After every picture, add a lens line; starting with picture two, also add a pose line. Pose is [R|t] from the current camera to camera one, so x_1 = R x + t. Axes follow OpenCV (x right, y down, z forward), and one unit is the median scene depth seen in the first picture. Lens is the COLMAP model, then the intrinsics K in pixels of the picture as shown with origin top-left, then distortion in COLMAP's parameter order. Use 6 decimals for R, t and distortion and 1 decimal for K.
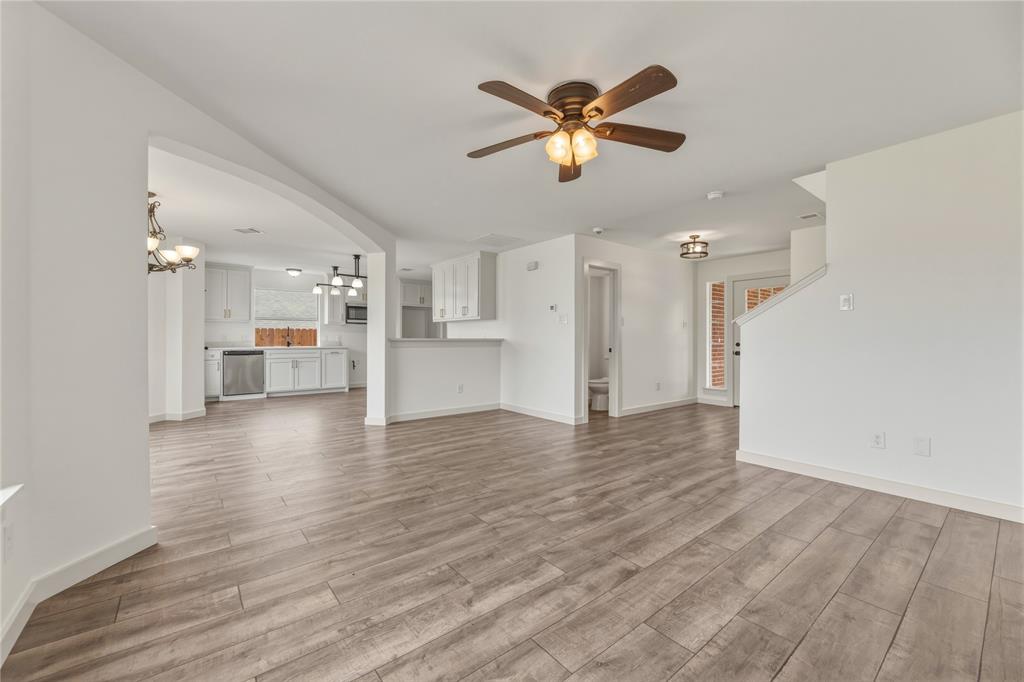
lens RADIAL K [[410.0, 0, 507.5], [0, 410.0, 337.8], [0, 0, 1]] dist [-0.001981, -0.000066]
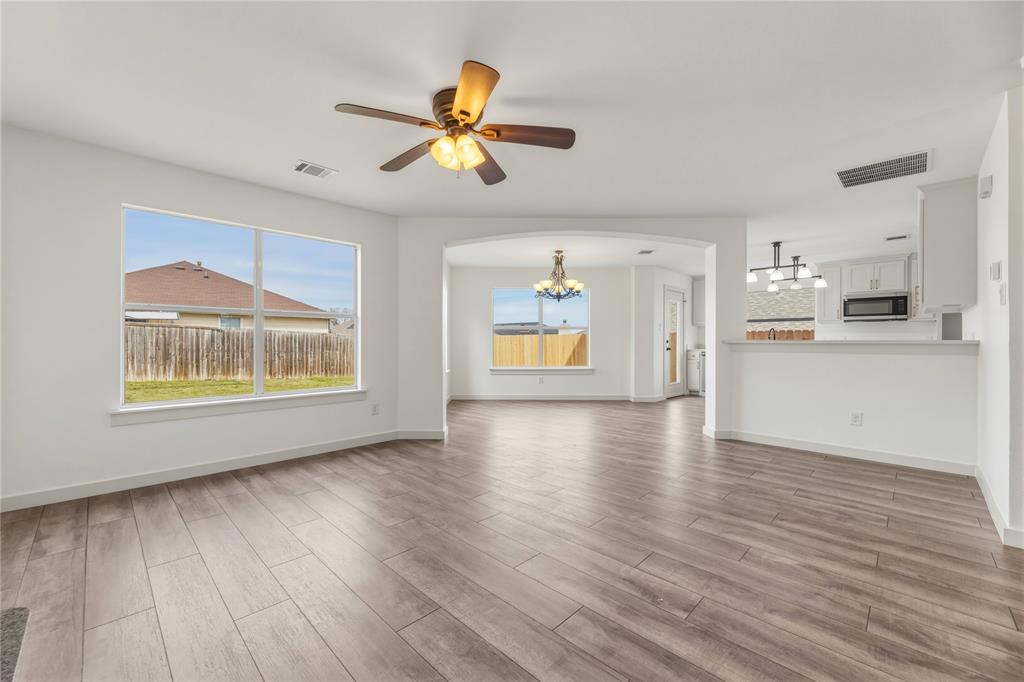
lens RADIAL K [[411.1, 0, 505.9], [0, 411.1, 341.7], [0, 0, 1]] dist [-0.002252, 0.000099]
pose [[0.118113, -0.000991, -0.993000, 0.770086], [0.003258, 0.999995, -0.000611, 0.004226], [0.992995, -0.003163, 0.118115, 0.652977]]
